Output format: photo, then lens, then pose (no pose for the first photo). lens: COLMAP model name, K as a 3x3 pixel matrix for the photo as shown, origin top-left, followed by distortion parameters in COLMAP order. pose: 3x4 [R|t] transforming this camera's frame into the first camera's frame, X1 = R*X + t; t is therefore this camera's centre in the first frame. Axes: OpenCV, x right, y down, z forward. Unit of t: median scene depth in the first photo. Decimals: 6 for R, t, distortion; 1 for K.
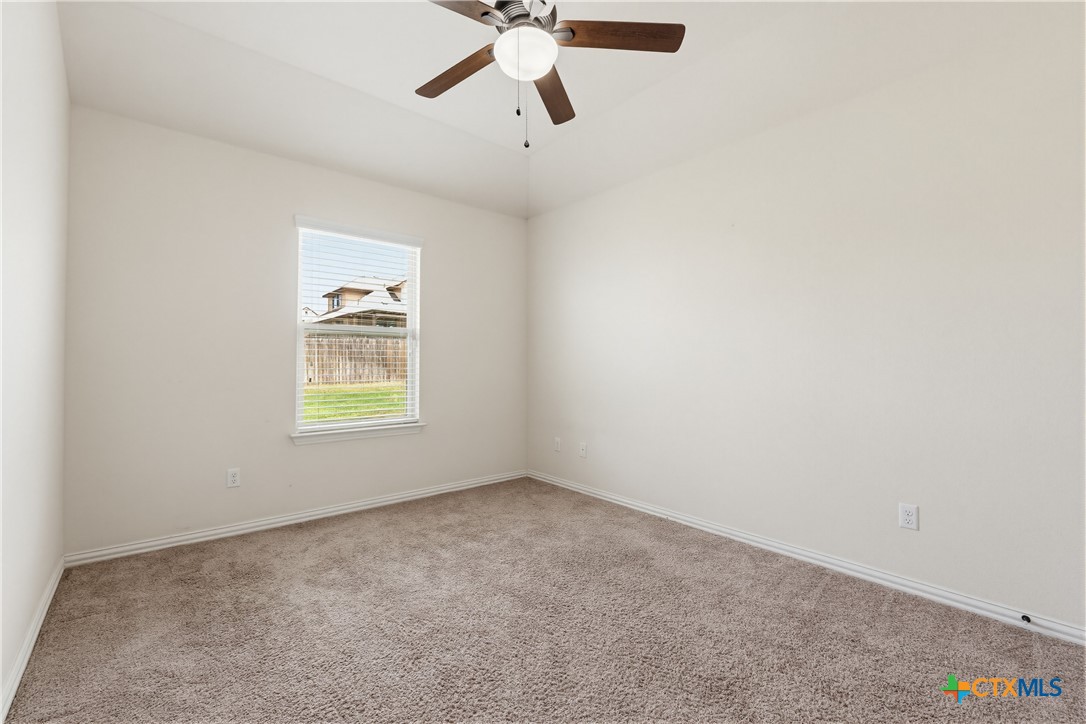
lens RADIAL K [[453.0, 0, 534.7], [0, 453.0, 358.5], [0, 0, 1]] dist [-0.007008, 0.000116]
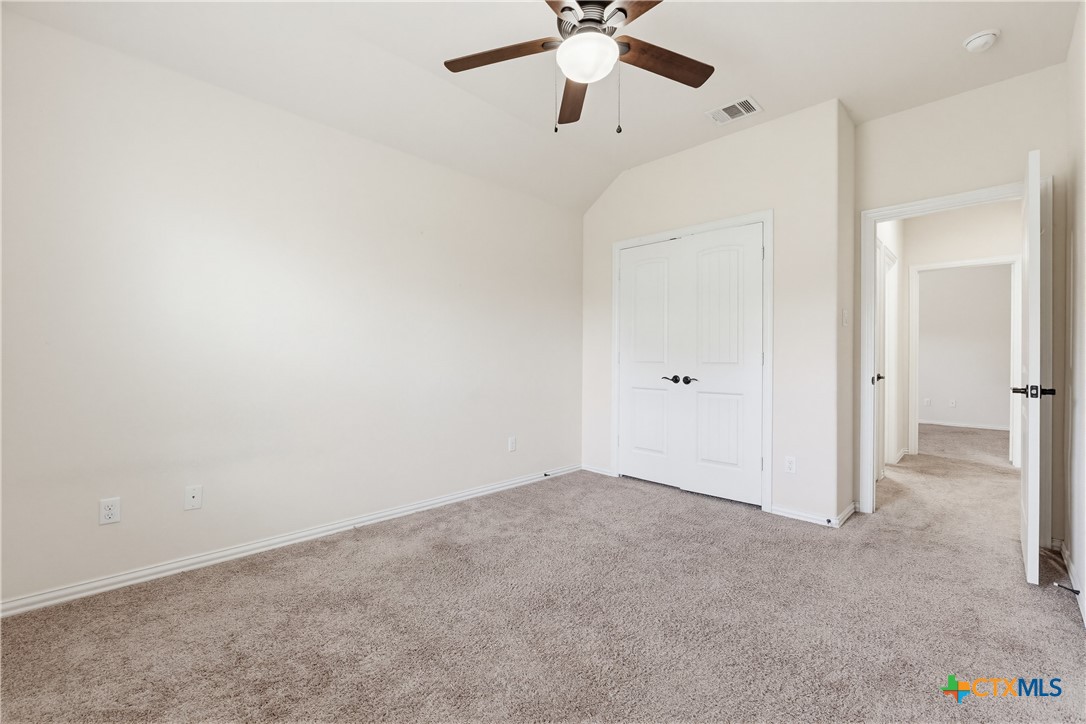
lens RADIAL K [[453.0, 0, 534.7], [0, 453.0, 358.5], [0, 0, 1]] dist [-0.007008, 0.000116]
pose [[-0.091374, 0.001407, 0.995816, -0.809388], [-0.020867, 0.999777, -0.003327, 0.016318], [-0.995598, -0.021084, -0.091324, 0.930831]]
